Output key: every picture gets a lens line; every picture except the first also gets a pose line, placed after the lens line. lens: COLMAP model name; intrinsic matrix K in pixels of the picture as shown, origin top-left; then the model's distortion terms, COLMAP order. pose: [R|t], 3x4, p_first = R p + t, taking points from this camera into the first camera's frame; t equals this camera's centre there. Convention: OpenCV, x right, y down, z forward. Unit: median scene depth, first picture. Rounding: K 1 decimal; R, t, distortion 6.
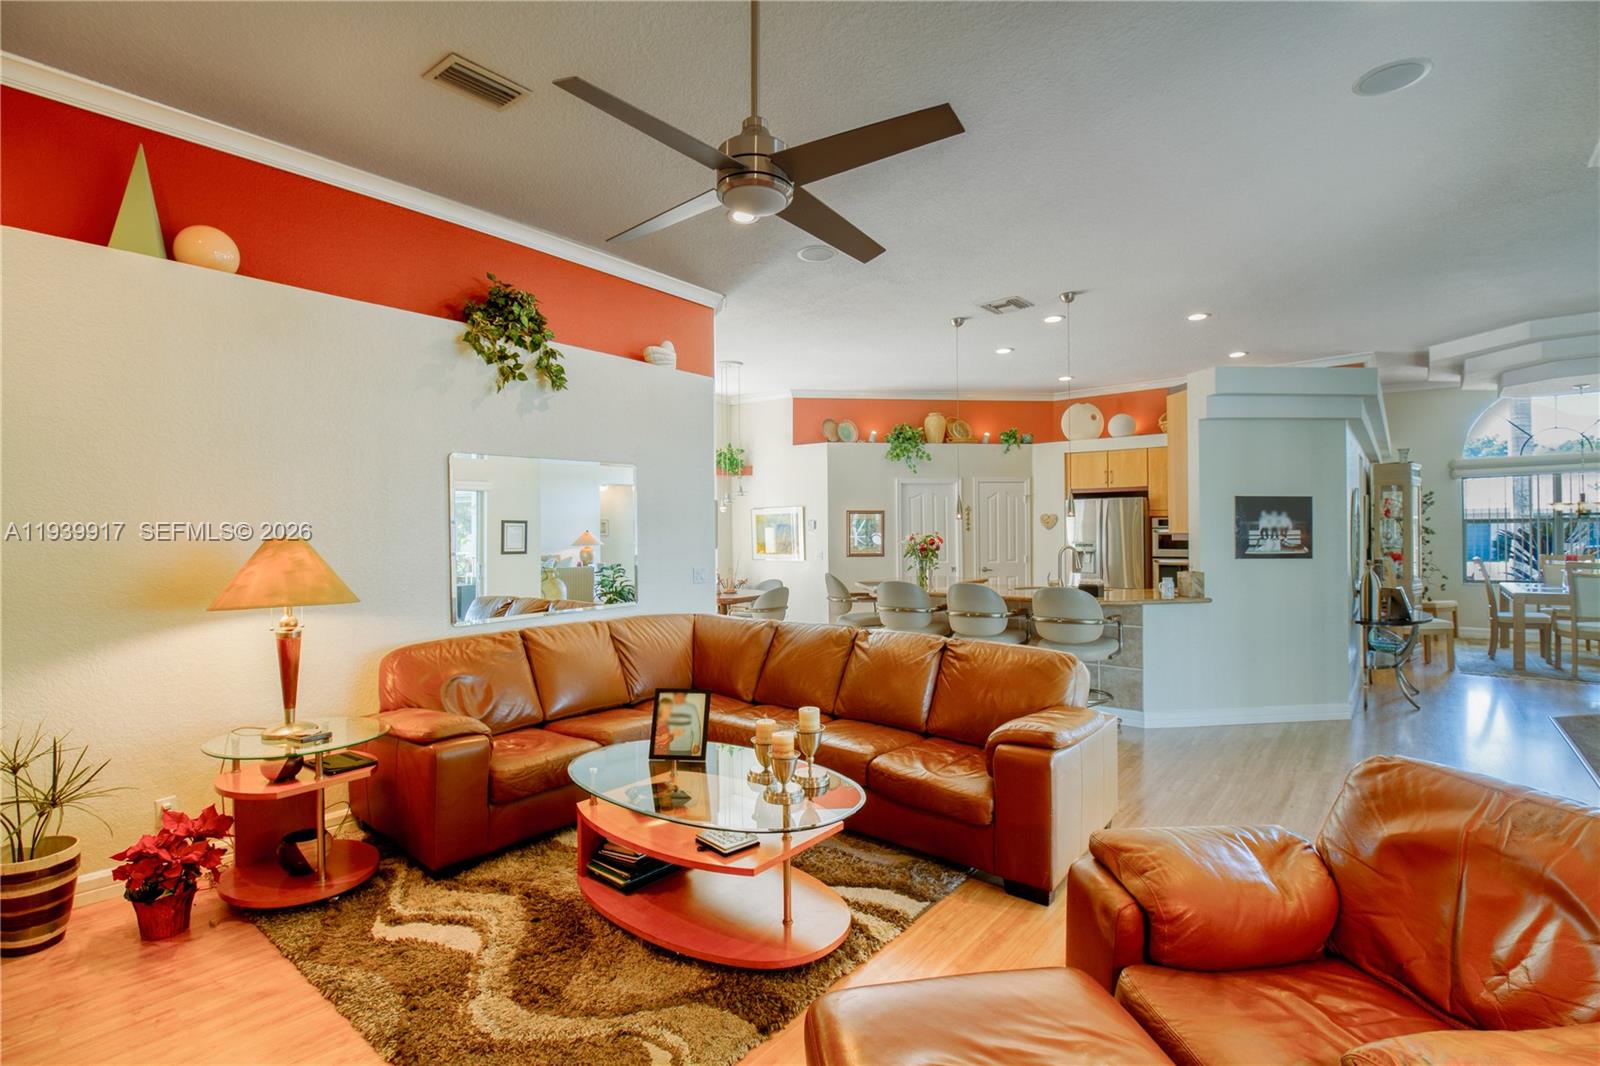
lens RADIAL K [[773.5, 0, 790.7], [0, 773.5, 535.0], [0, 0, 1]] dist [0.002539, 0.000052]
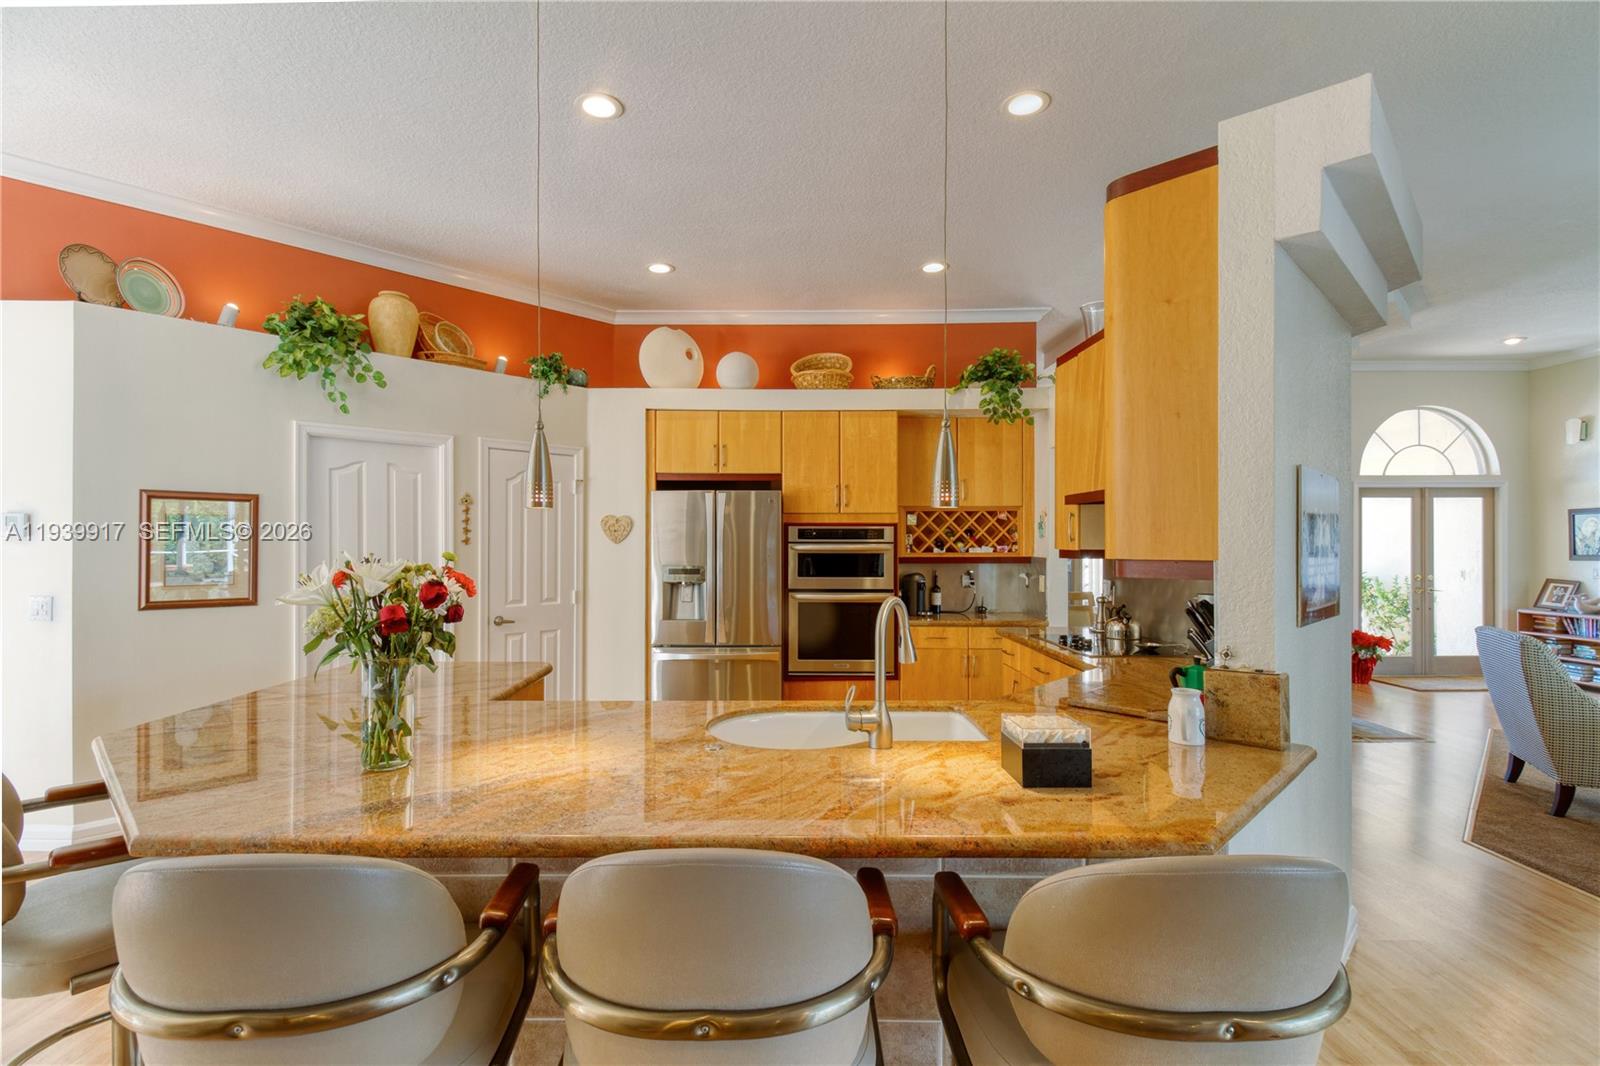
lens RADIAL K [[773.5, 0, 790.7], [0, 773.5, 535.0], [0, 0, 1]] dist [0.002539, 0.000052]
pose [[0.769075, 0.013400, 0.639018, 0.075117], [-0.003579, 0.999855, -0.016659, -0.004160], [-0.639149, 0.010525, 0.769011, 0.497127]]
